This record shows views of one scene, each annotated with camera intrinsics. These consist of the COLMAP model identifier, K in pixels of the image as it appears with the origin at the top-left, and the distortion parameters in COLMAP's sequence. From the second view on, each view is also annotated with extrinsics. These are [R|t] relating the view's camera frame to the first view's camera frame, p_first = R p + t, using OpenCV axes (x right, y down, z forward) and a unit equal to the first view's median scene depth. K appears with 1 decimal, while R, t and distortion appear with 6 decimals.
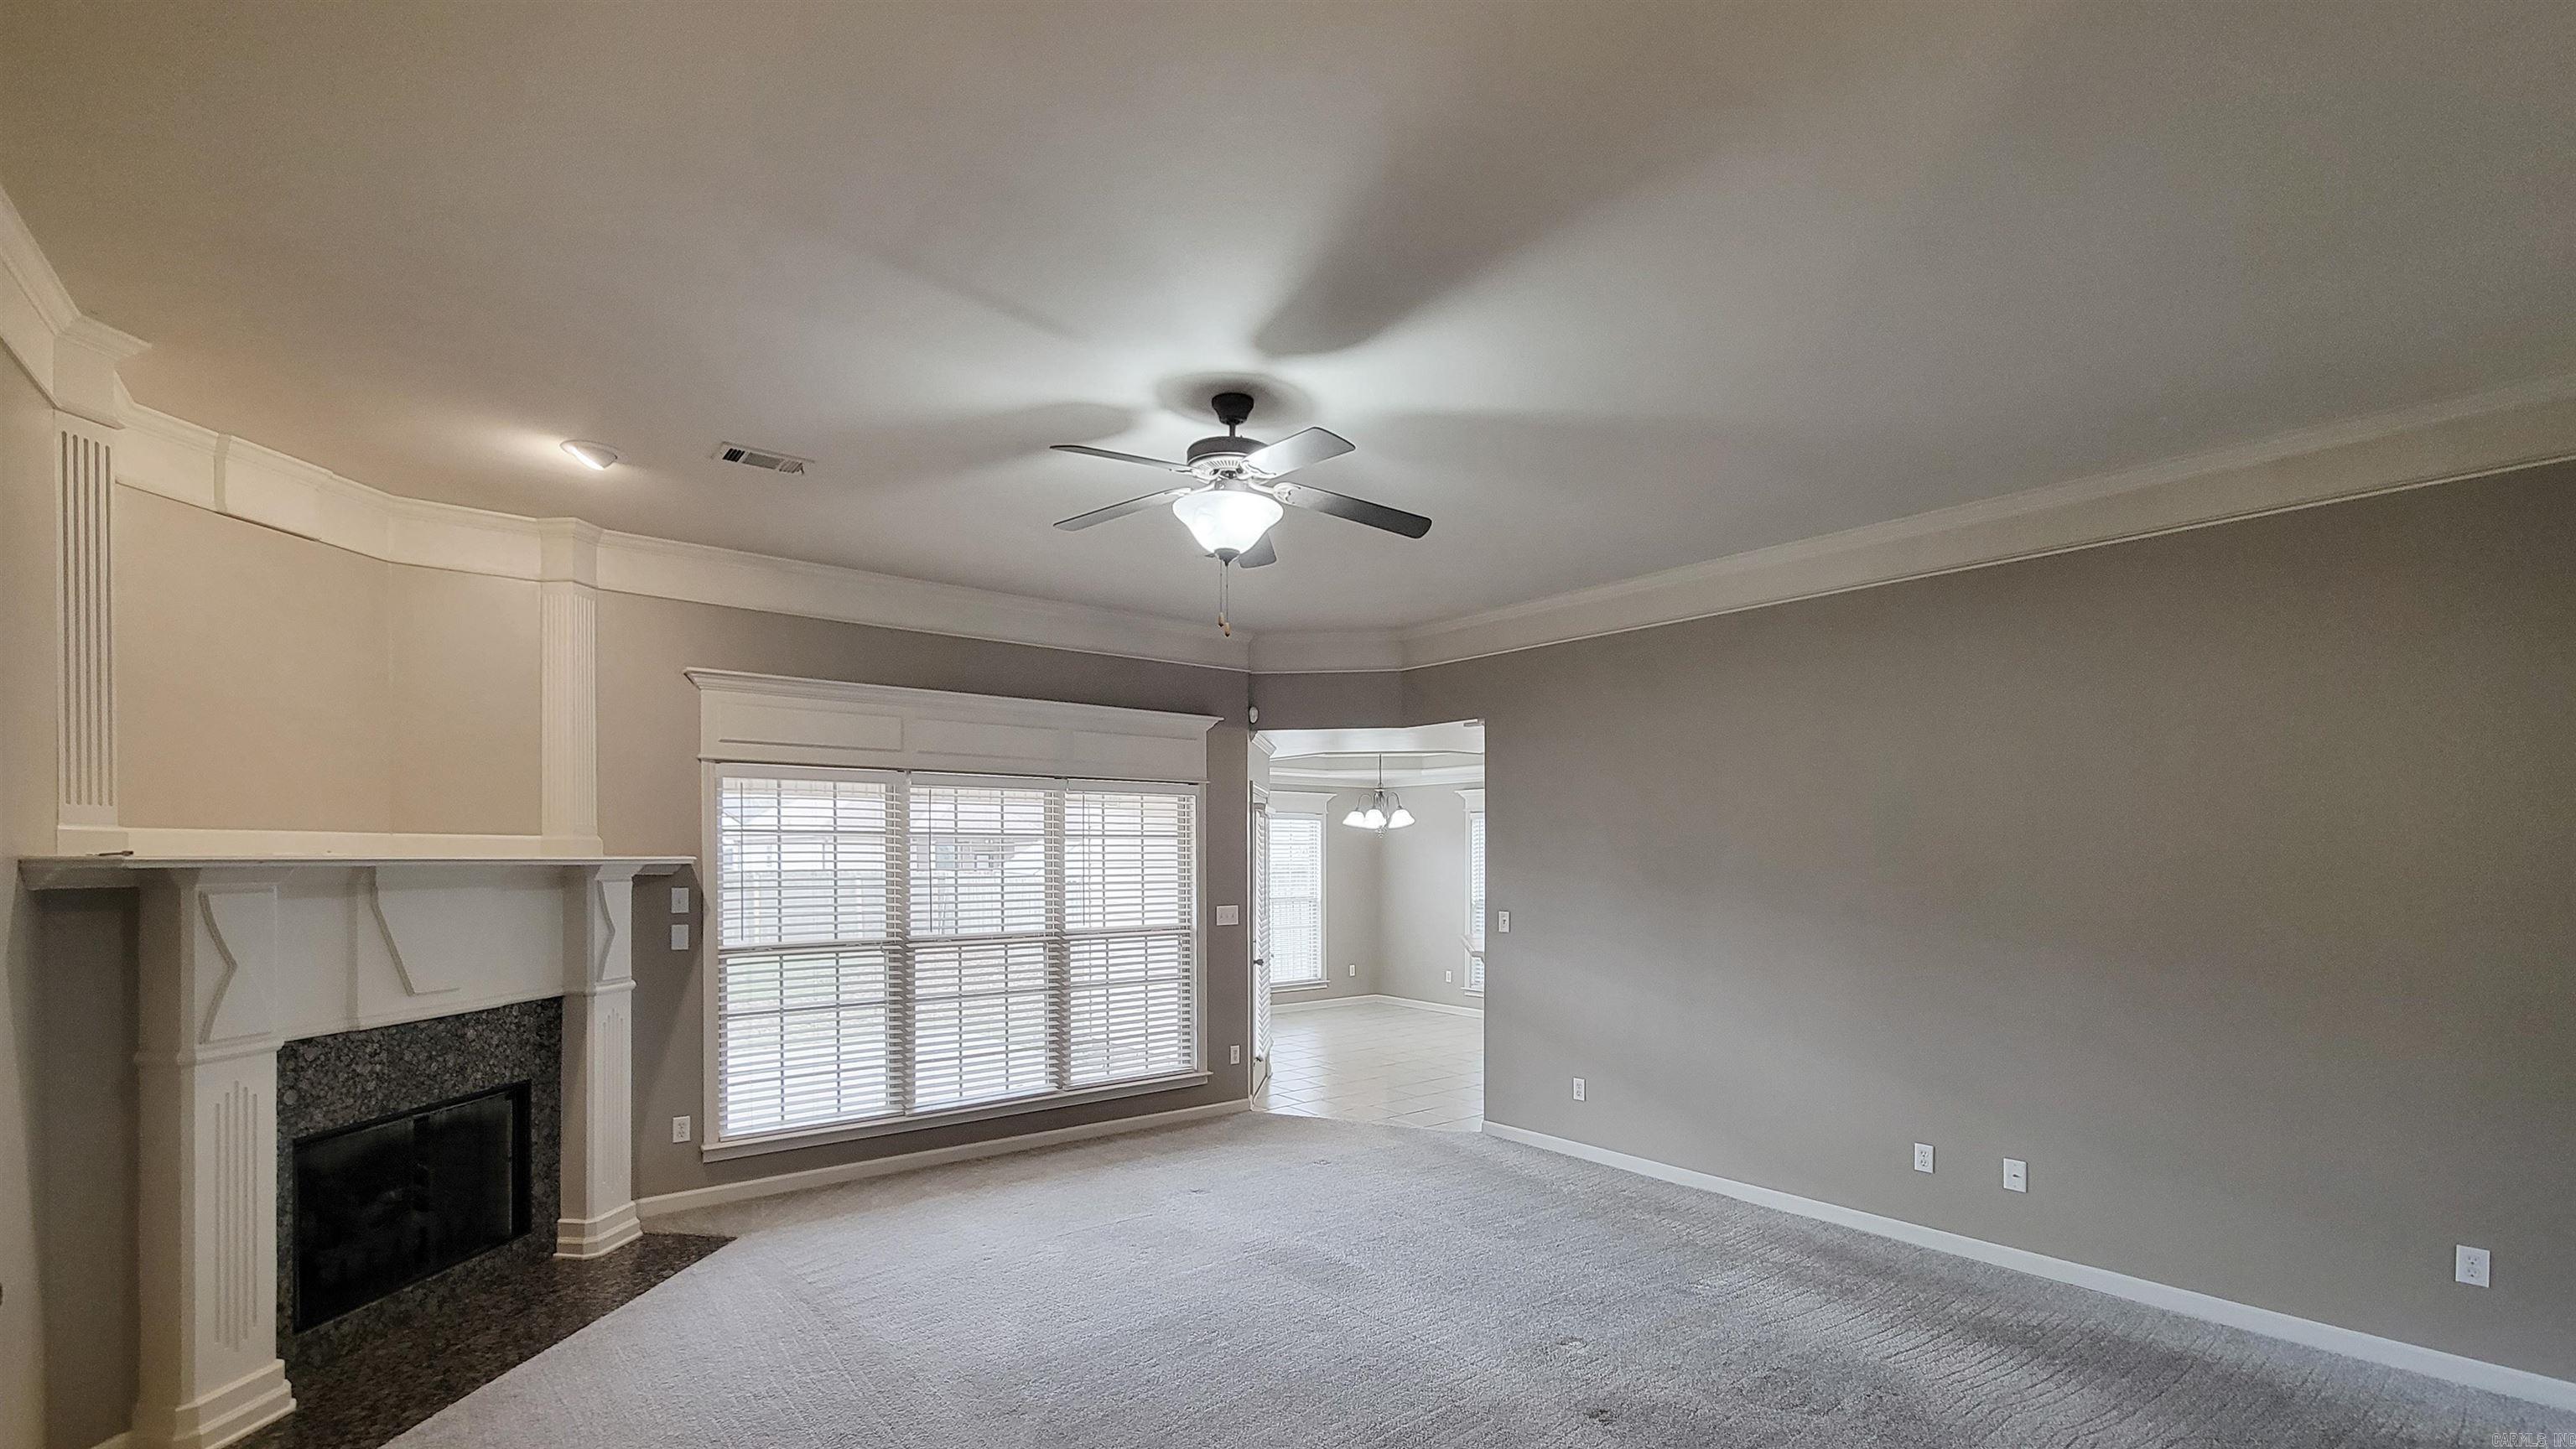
lens RADIAL K [[1070.2, 0, 1233.5], [0, 1070.2, 858.3], [0, 0, 1]] dist [0.000828, -0.000471]
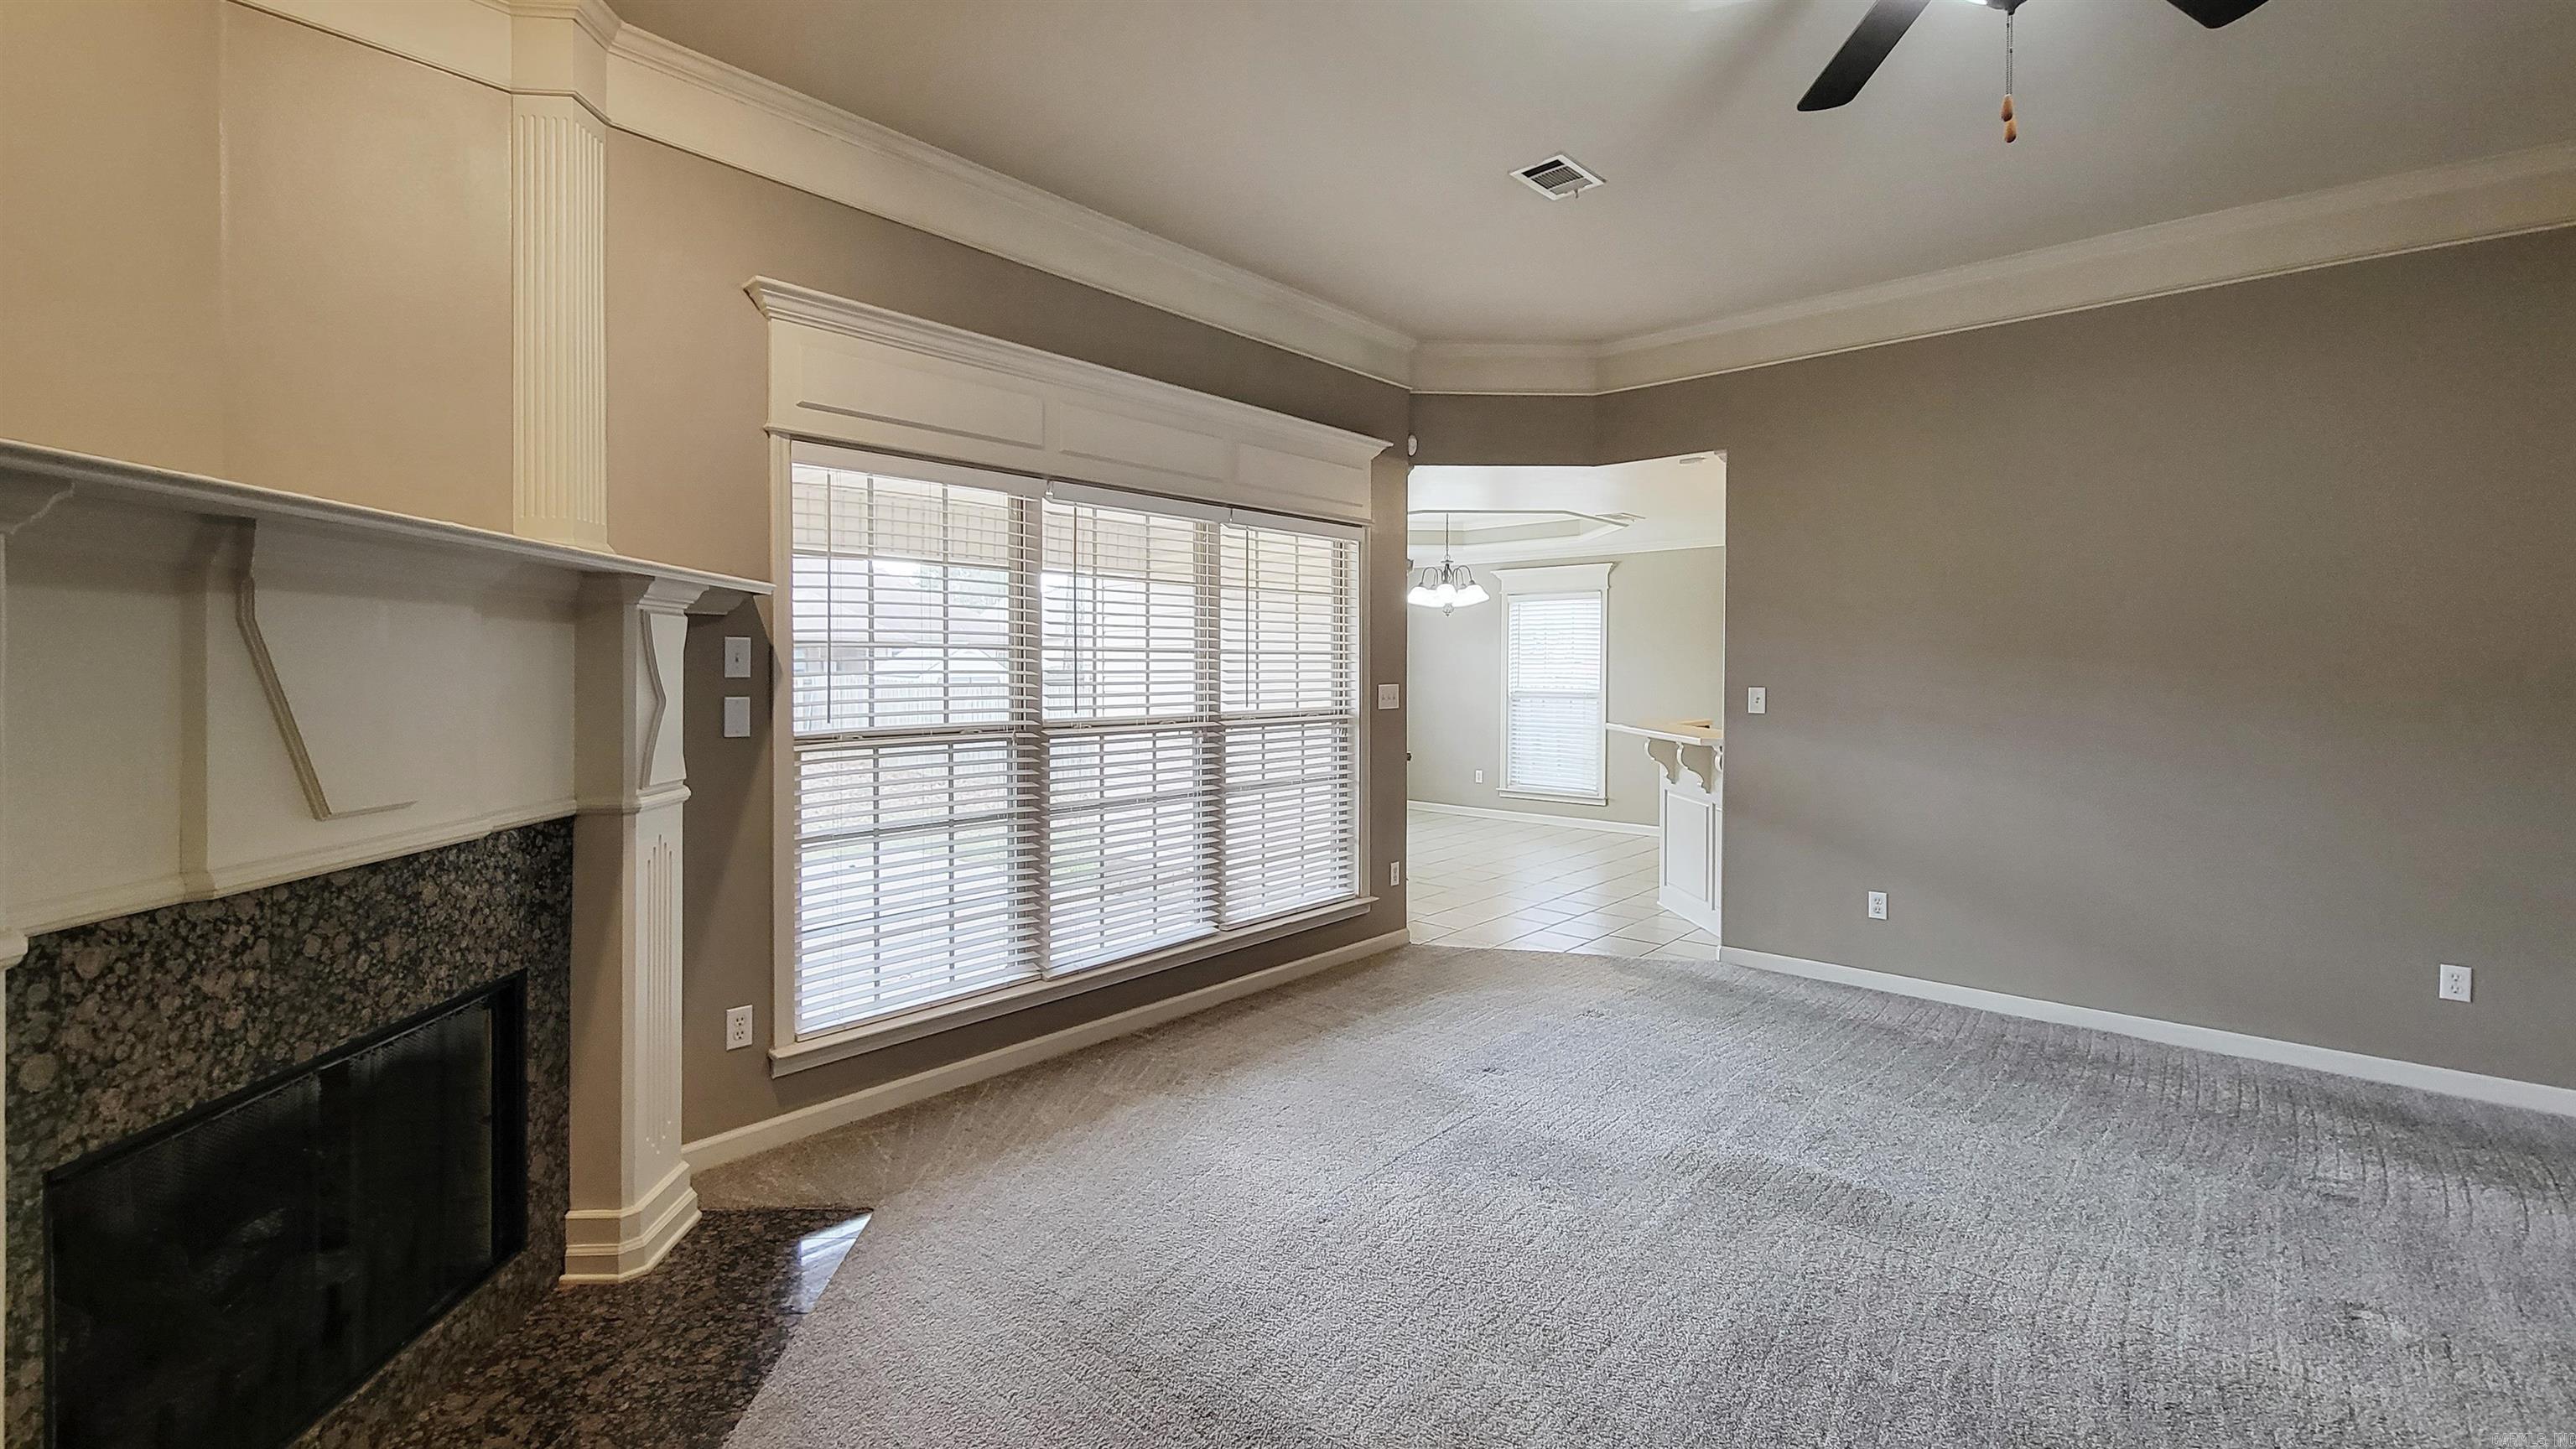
lens RADIAL K [[1070.2, 0, 1264.3], [0, 1070.2, 674.5], [0, 0, 1]] dist [0.000828, -0.000471]
pose [[0.986201, 0.000510, 0.165554, -0.315111], [-0.001722, 0.999973, 0.007181, 0.043789], [-0.165546, -0.007367, 0.986175, 0.336860]]
